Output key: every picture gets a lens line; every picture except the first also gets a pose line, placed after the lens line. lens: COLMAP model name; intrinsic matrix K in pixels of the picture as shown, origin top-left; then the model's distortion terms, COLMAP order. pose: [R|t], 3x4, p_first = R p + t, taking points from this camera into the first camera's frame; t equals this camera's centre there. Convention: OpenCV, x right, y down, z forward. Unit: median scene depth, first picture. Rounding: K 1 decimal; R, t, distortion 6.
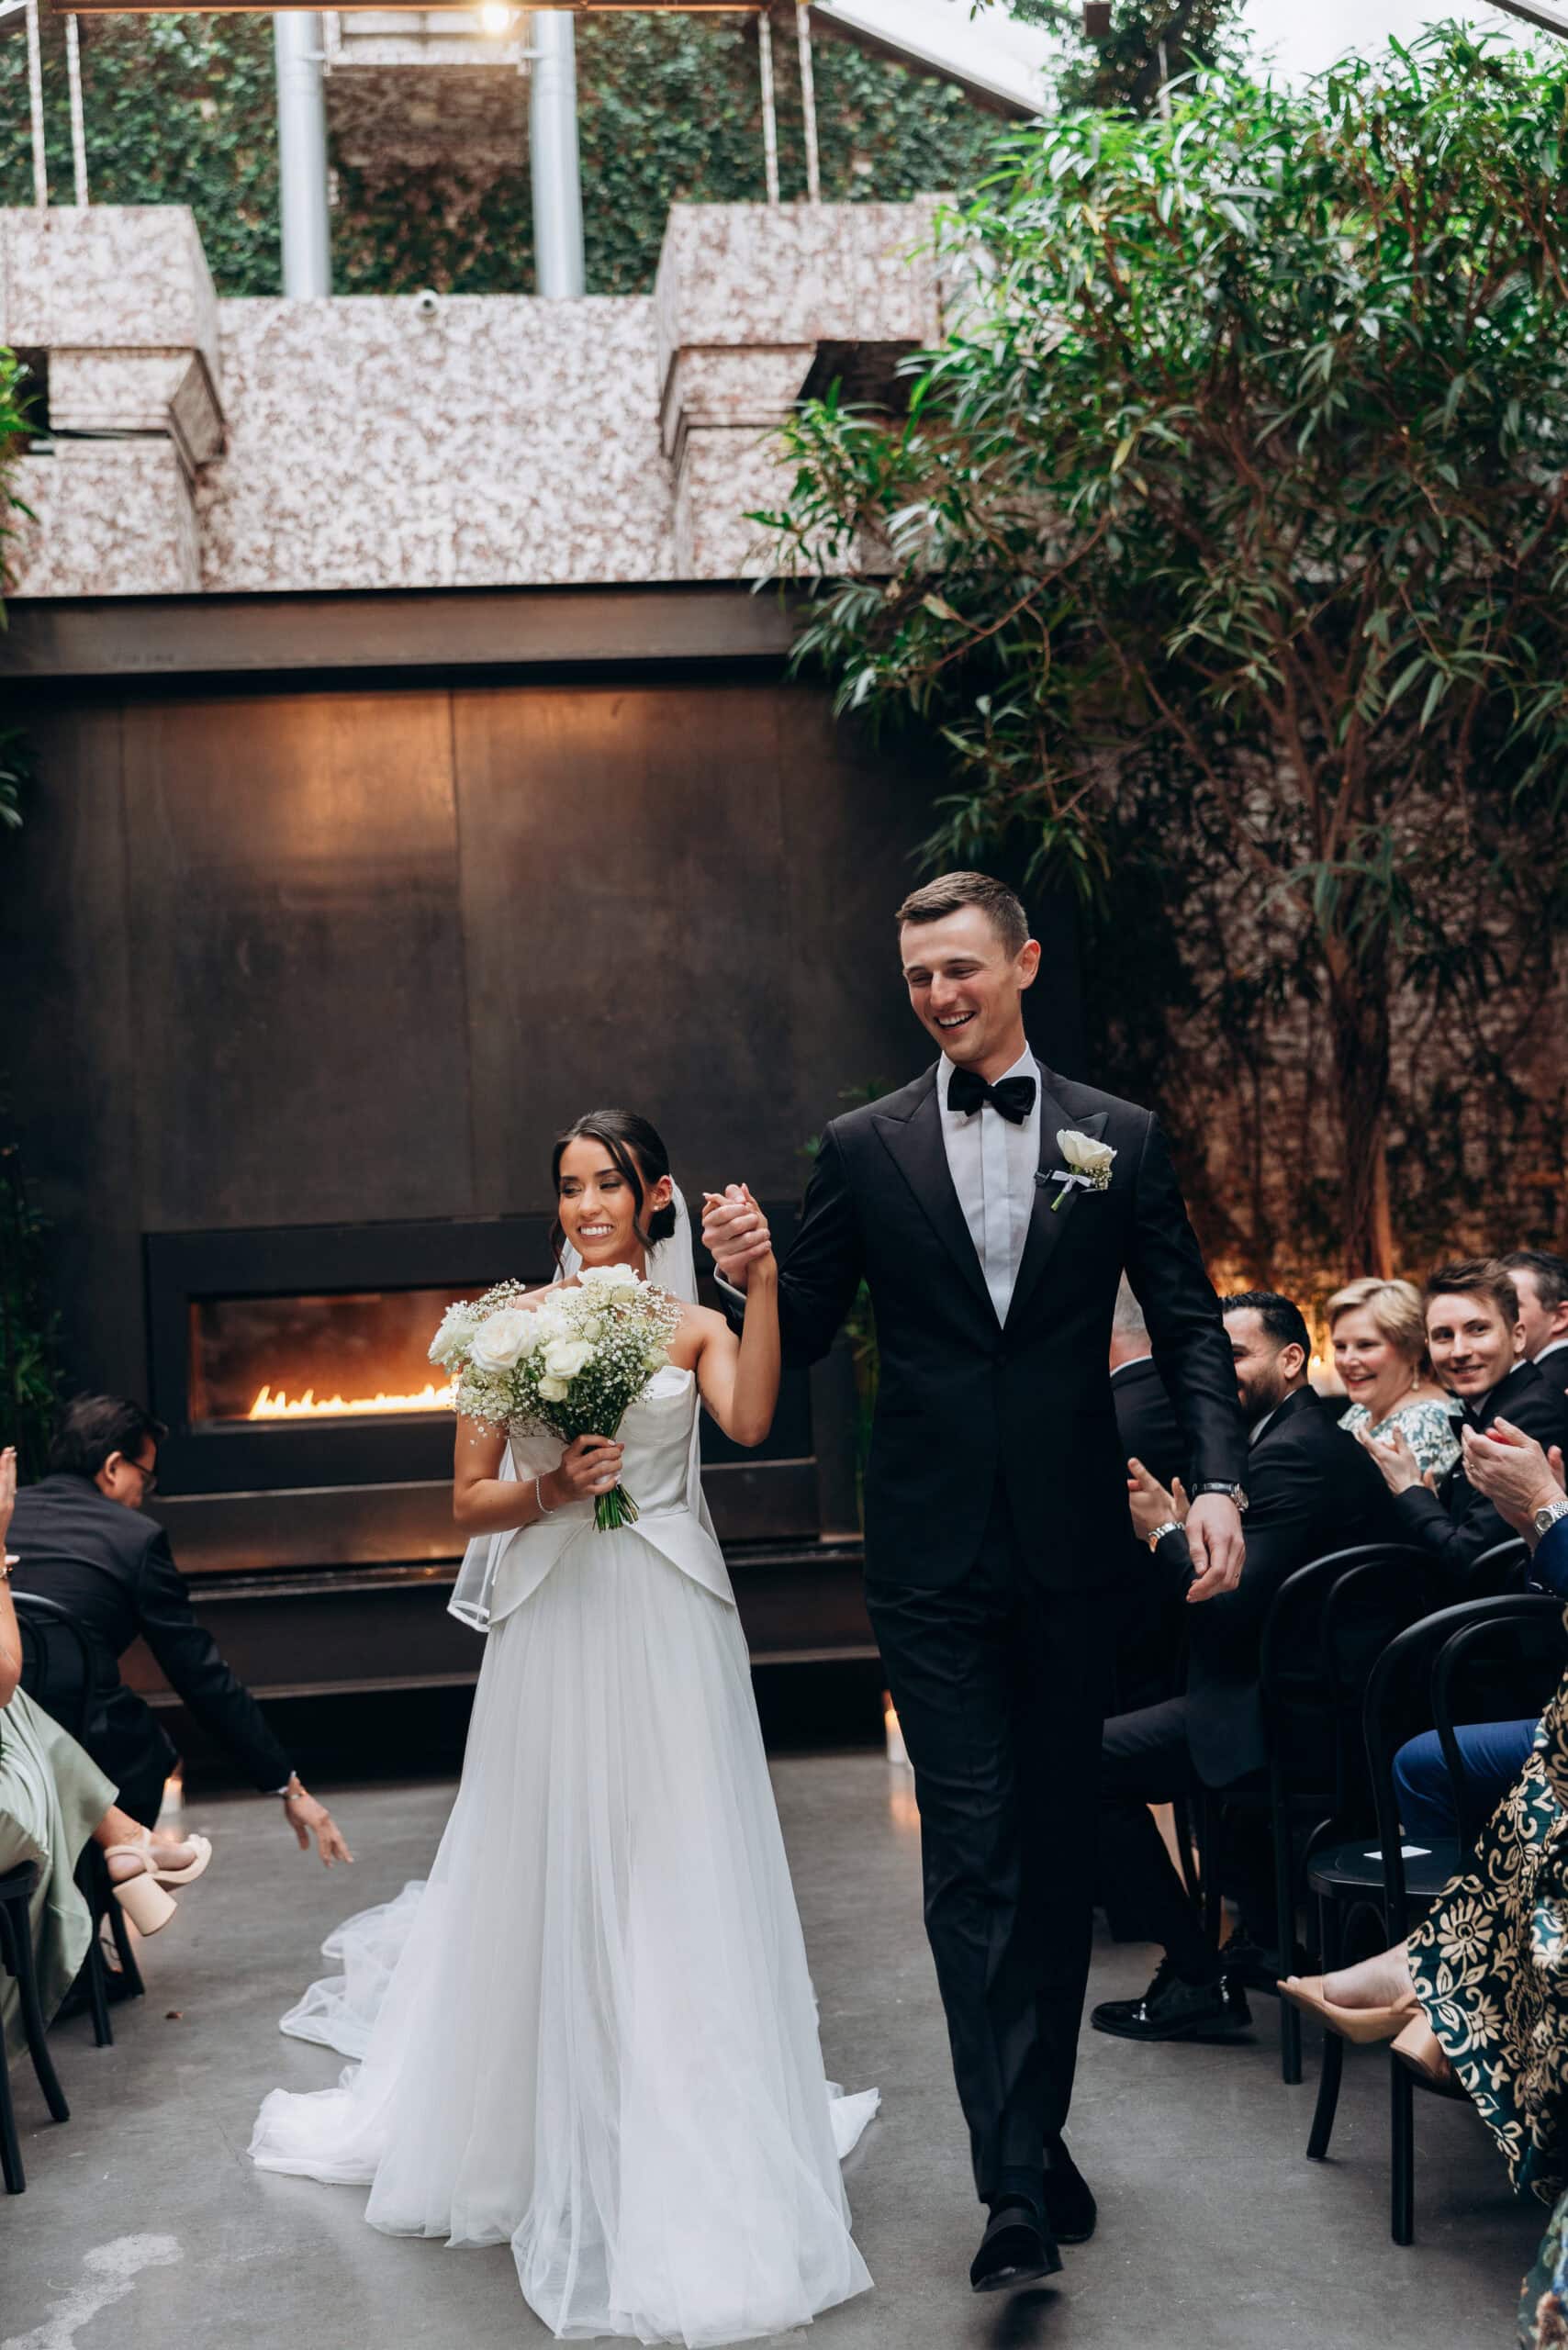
lens RADIAL K [[2676.1, 0, 752.5], [0, 2676.1, 1197.3], [0, 0, 1]] dist [-0.009130, 0.000000]
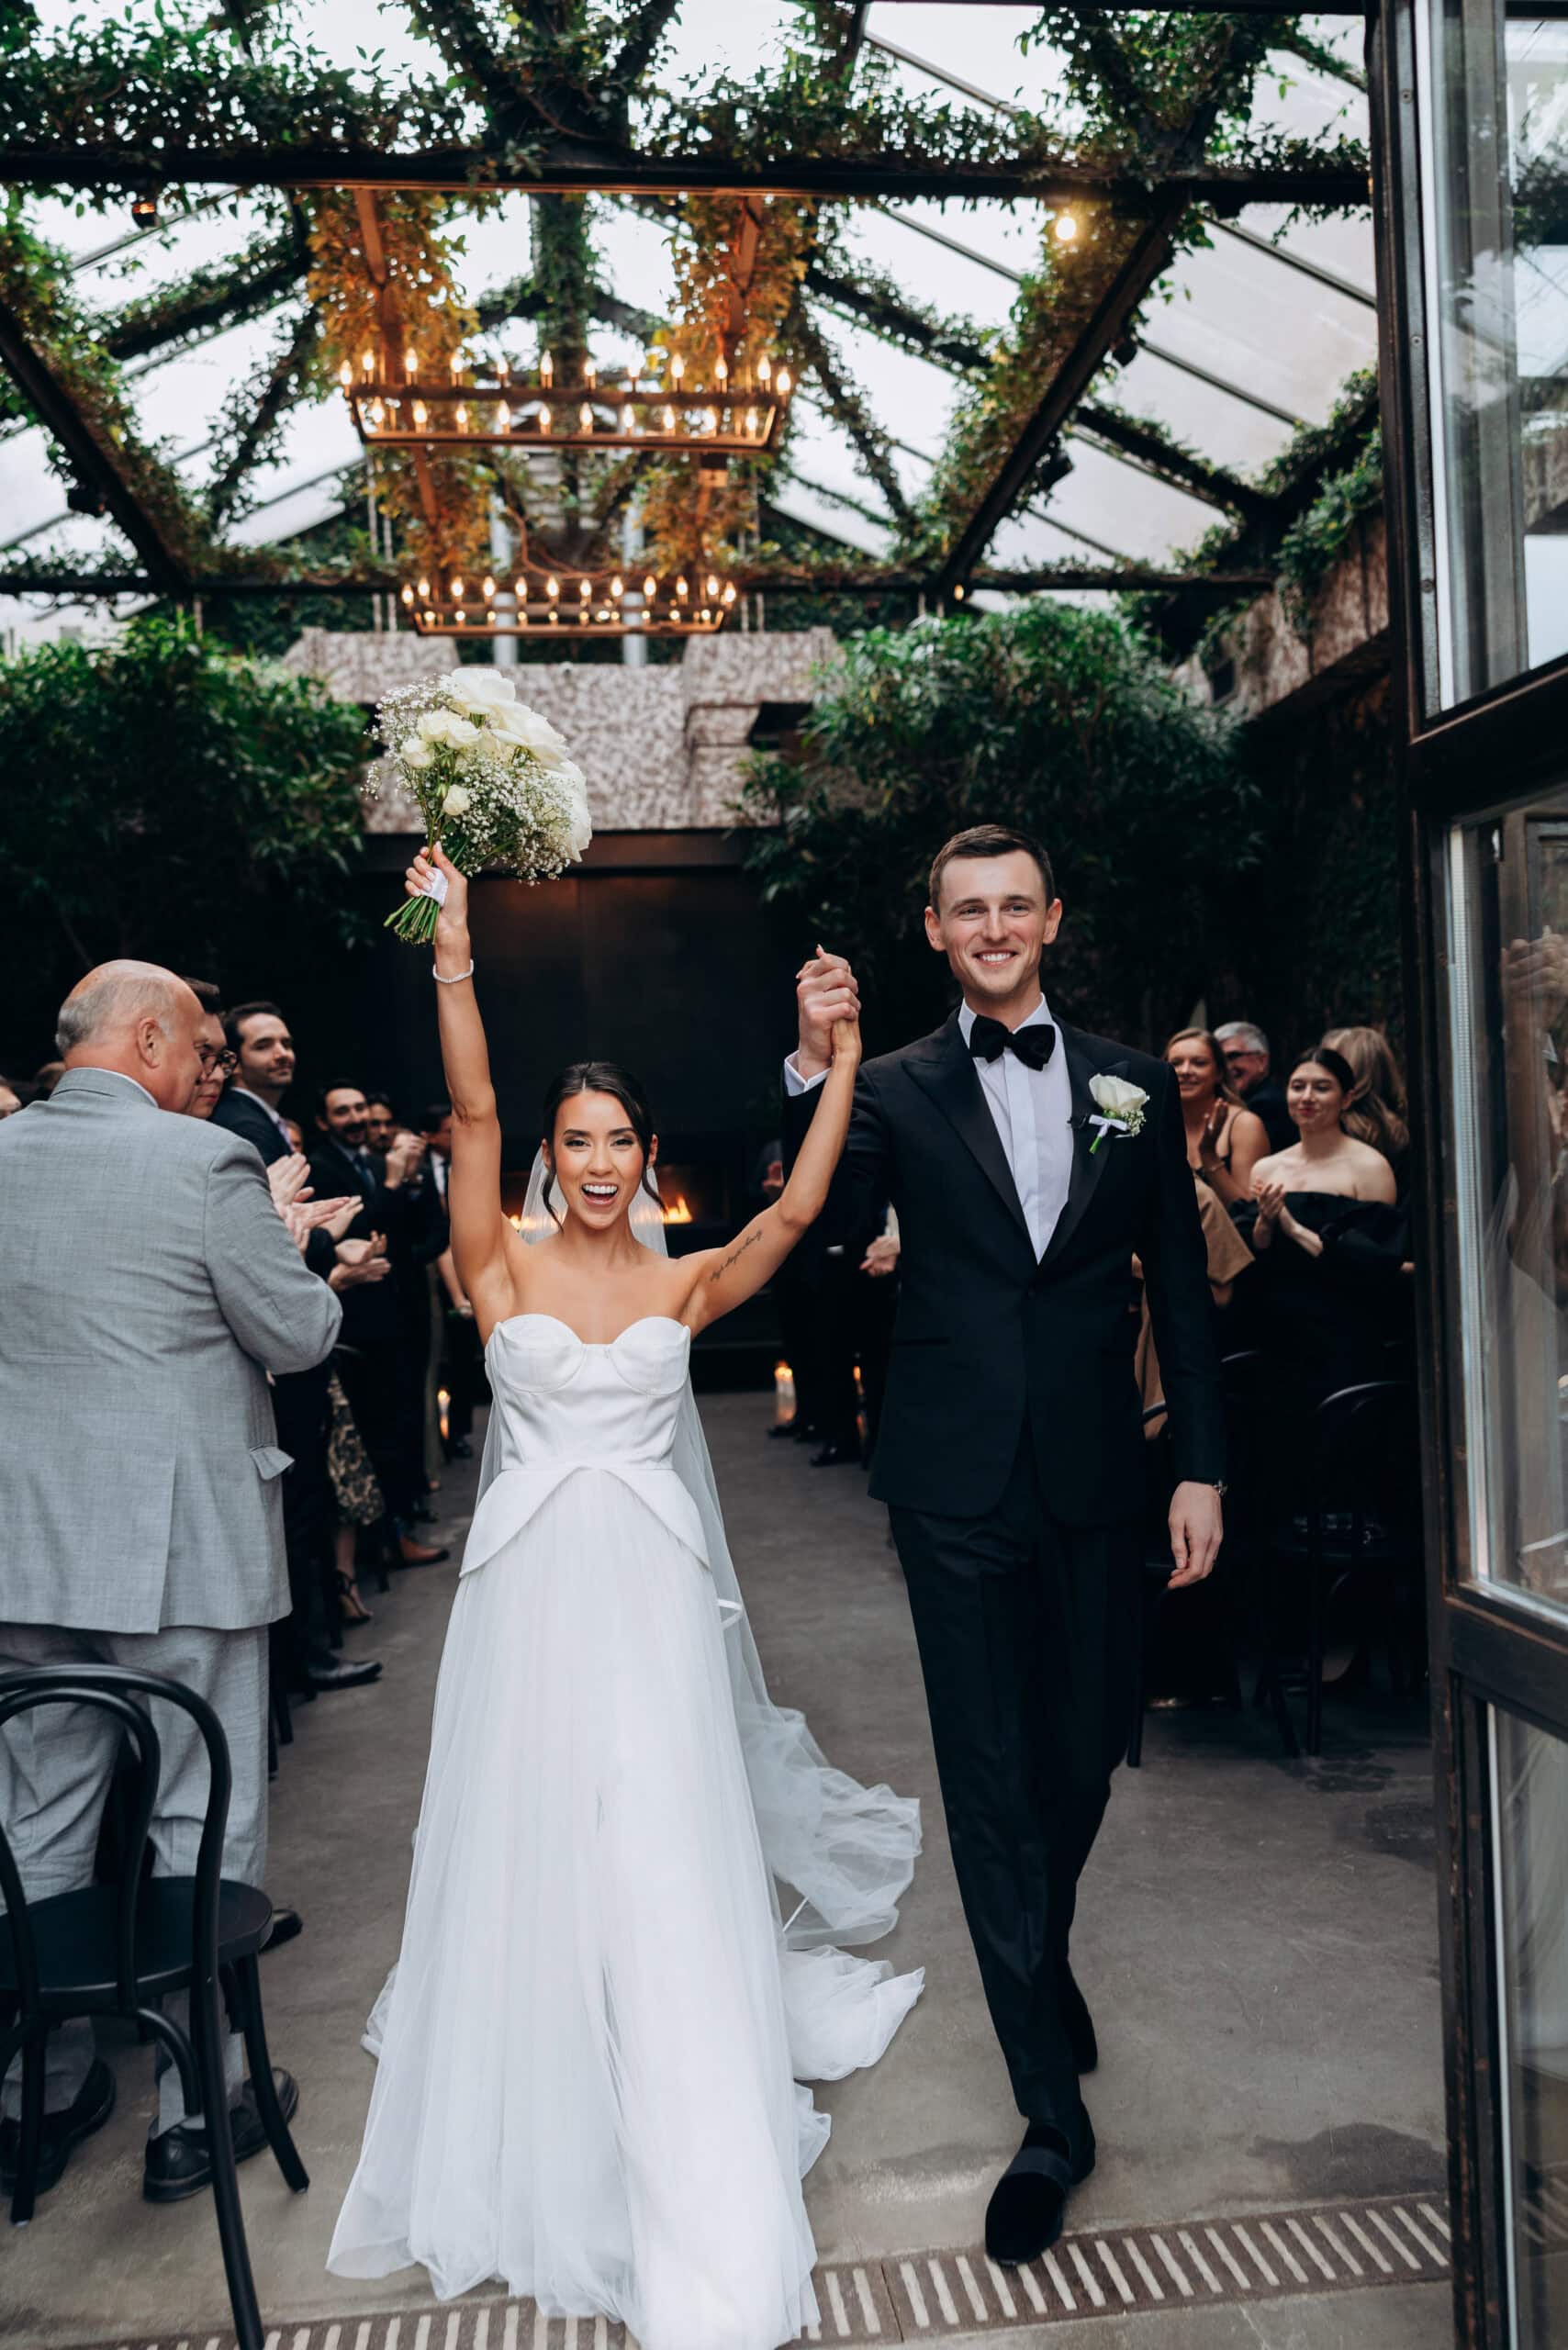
lens RADIAL K [[1876.5, 0, 772.9], [0, 1876.5, 1179.3], [0, 0, 1]] dist [0.001122, 0.001212]
pose [[0.999879, 0.015505, 0.001383, 0.038370], [-0.015555, 0.998607, 0.050422, -0.033535], [-0.000600, -0.050437, 0.998727, -0.451503]]
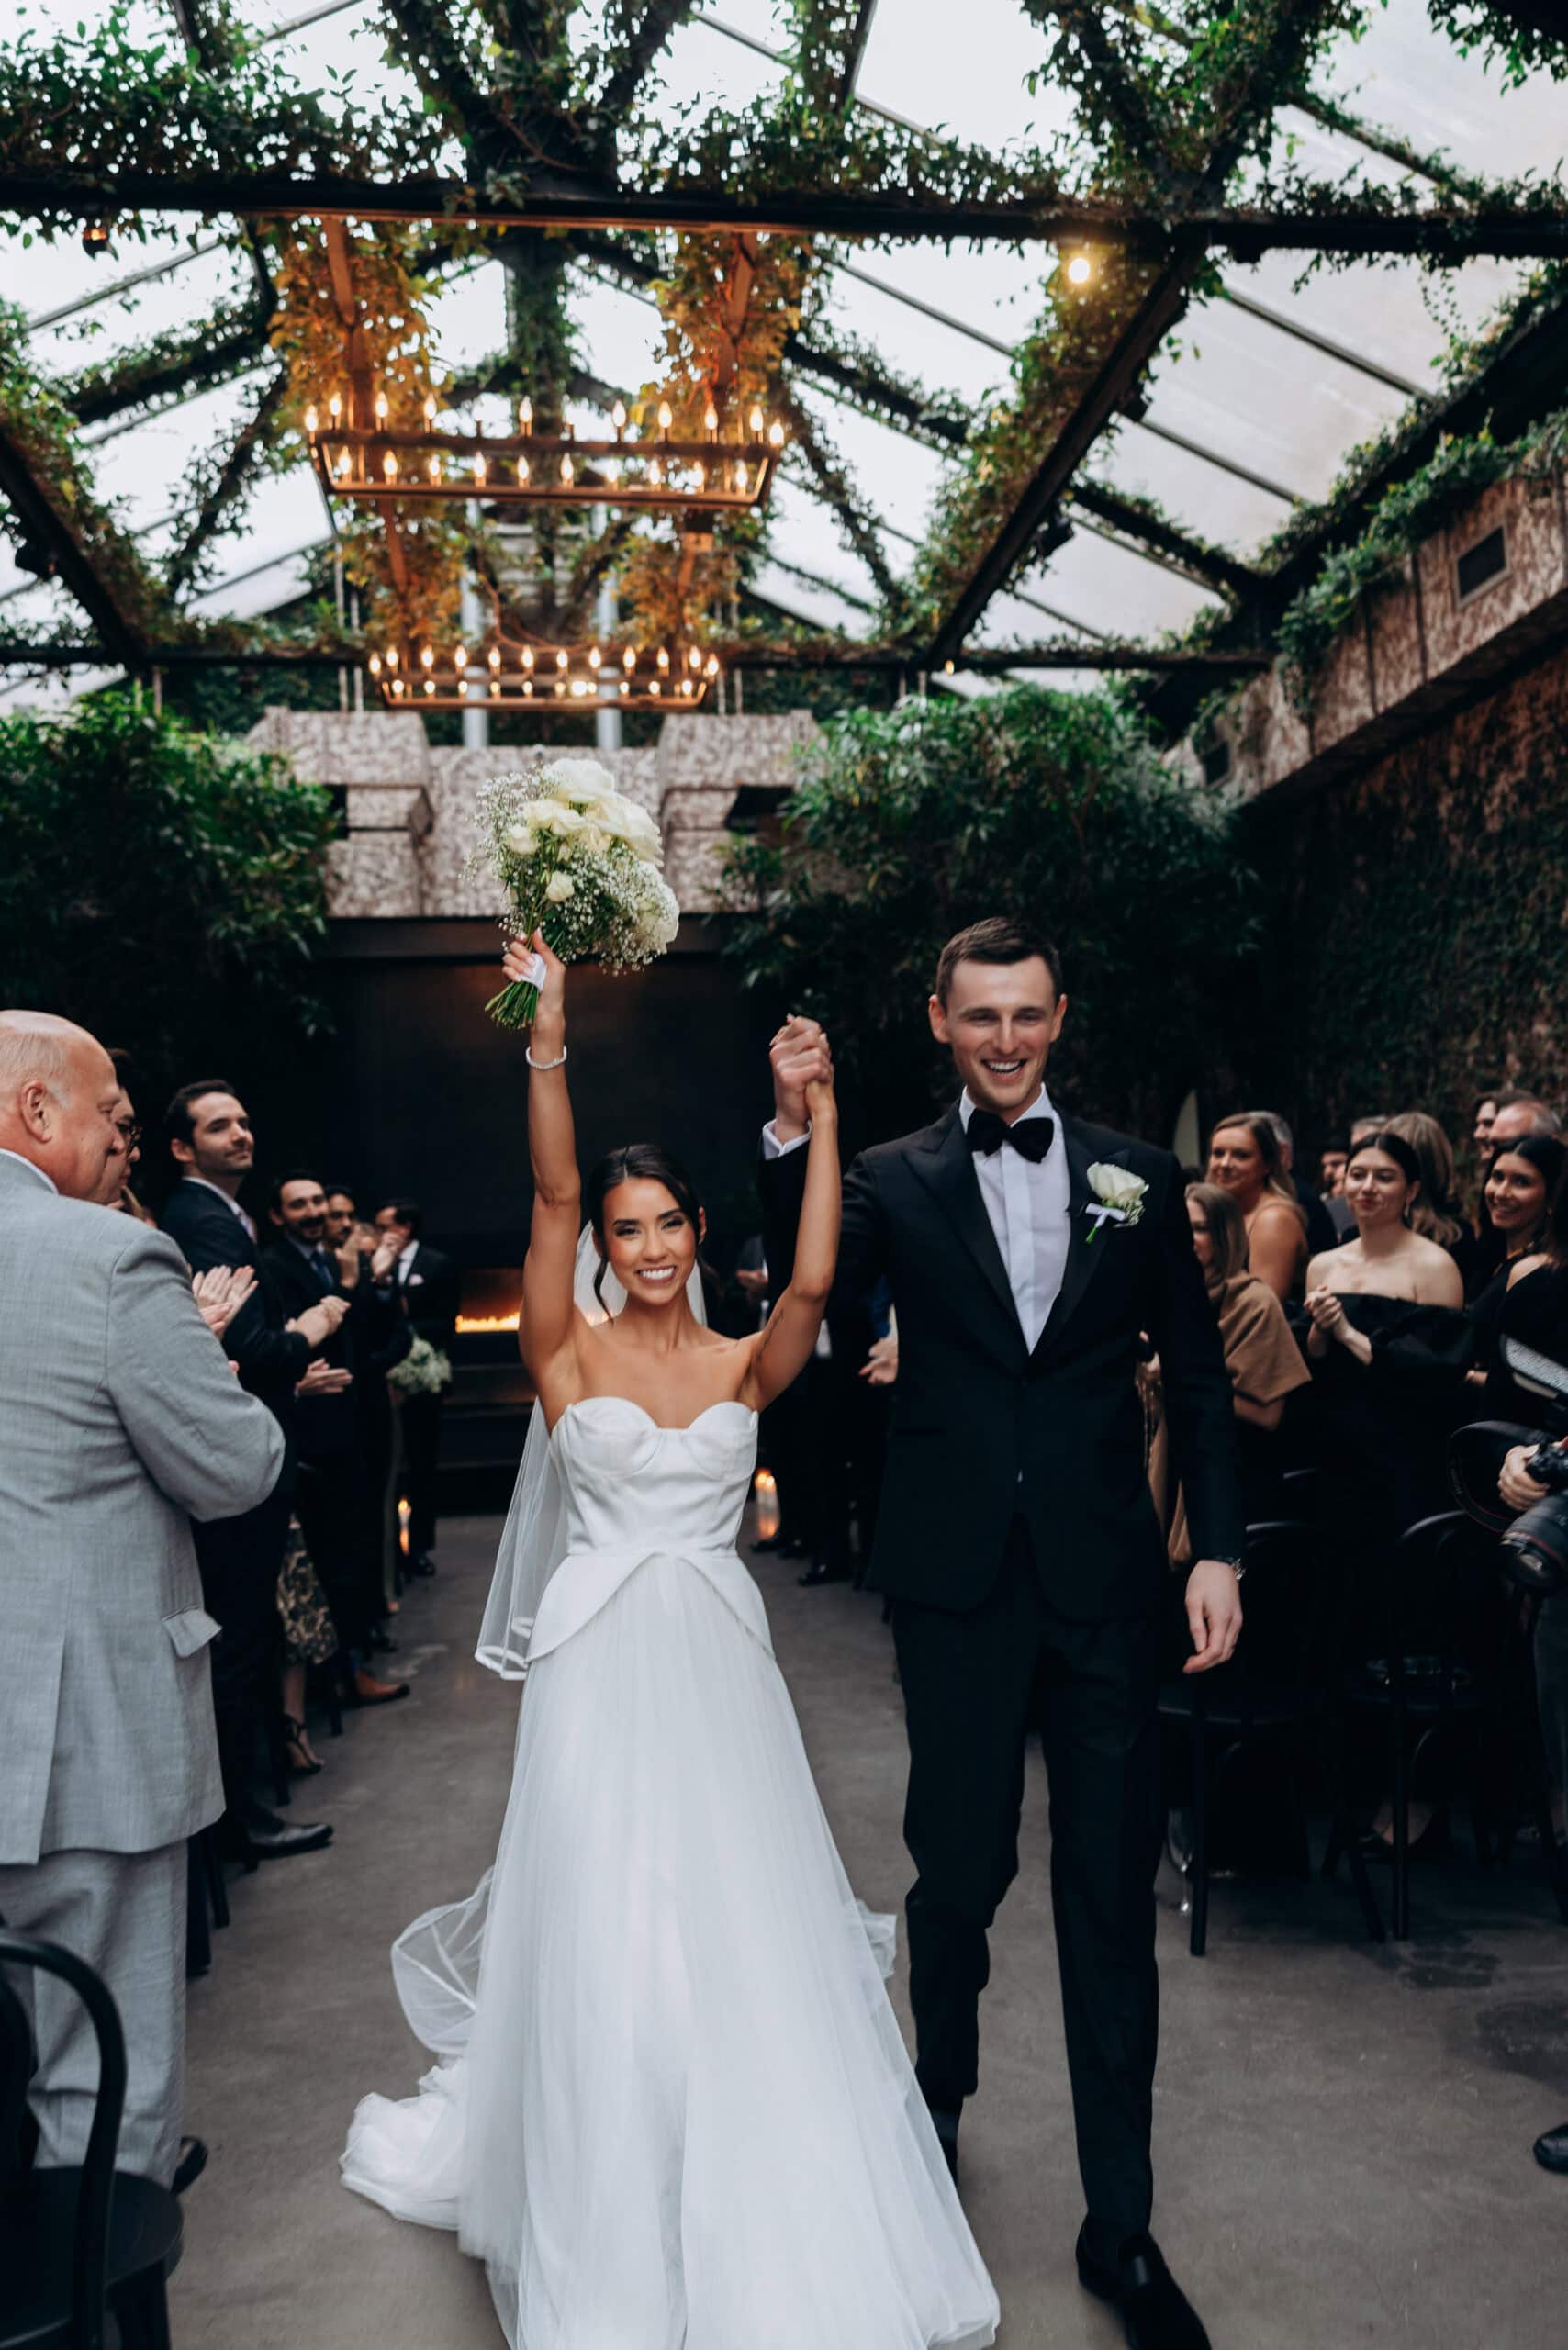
lens RADIAL K [[1876.5, 0, 775.4], [0, 1876.5, 1181.4], [0, 0, 1]] dist [0.001122, 0.001212]
pose [[0.999636, 0.016566, 0.021281, 0.027246], [-0.016555, 0.999863, -0.000709, -0.030896], [-0.021290, 0.000356, 0.999773, -0.391945]]
